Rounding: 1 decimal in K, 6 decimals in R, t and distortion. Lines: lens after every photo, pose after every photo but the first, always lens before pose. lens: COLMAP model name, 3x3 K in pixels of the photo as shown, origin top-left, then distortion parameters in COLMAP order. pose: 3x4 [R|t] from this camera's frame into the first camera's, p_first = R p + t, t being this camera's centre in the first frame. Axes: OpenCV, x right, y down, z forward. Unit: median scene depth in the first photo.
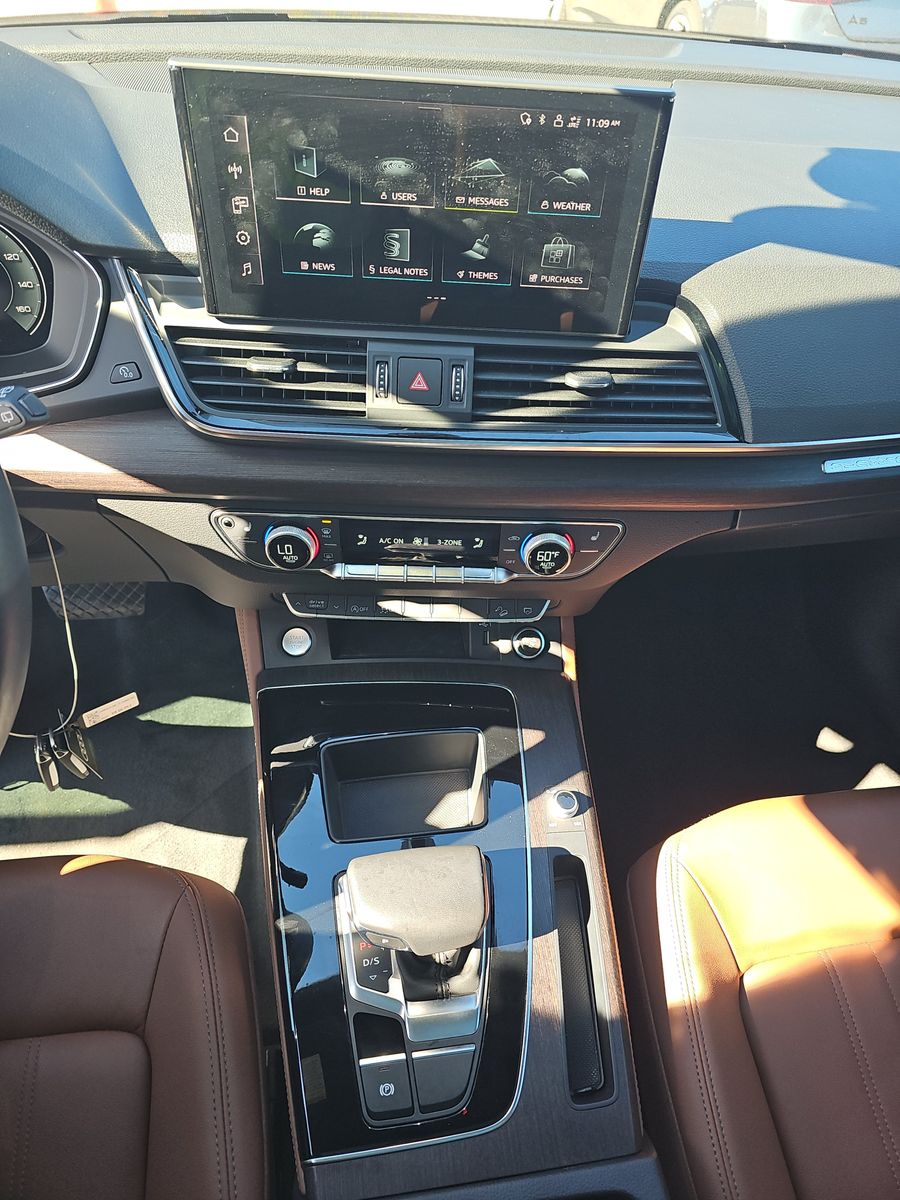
lens RADIAL K [[811.1, 0, 450.0], [0, 811.1, 599.4], [0, 0, 1]] dist [0.020443, -0.010630]
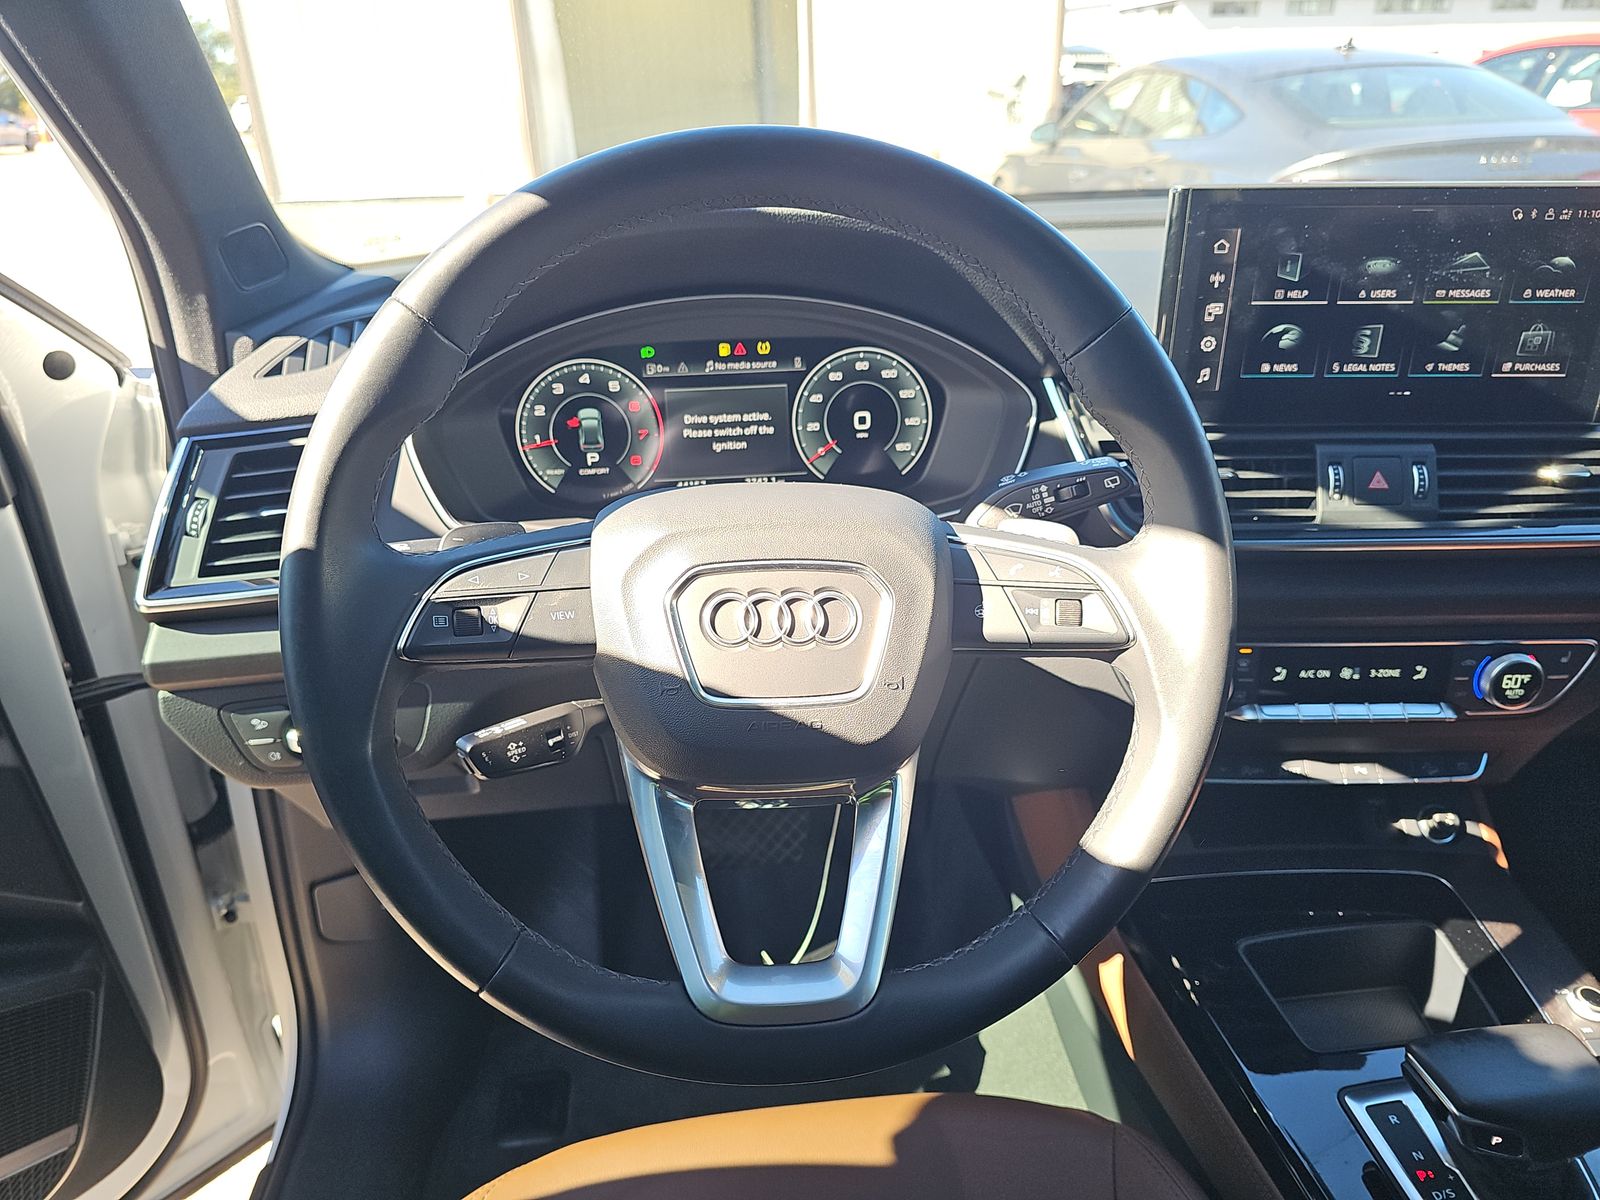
lens RADIAL K [[1081.4, 0, 793.4], [0, 1081.4, 605.8], [0, 0, 1]] dist [0.020443, -0.010630]
pose [[0.997932, -0.043800, -0.047048, -0.689440], [0.026480, 0.947047, -0.320003, 0.258648], [0.058572, 0.318095, 0.946248, -0.170061]]
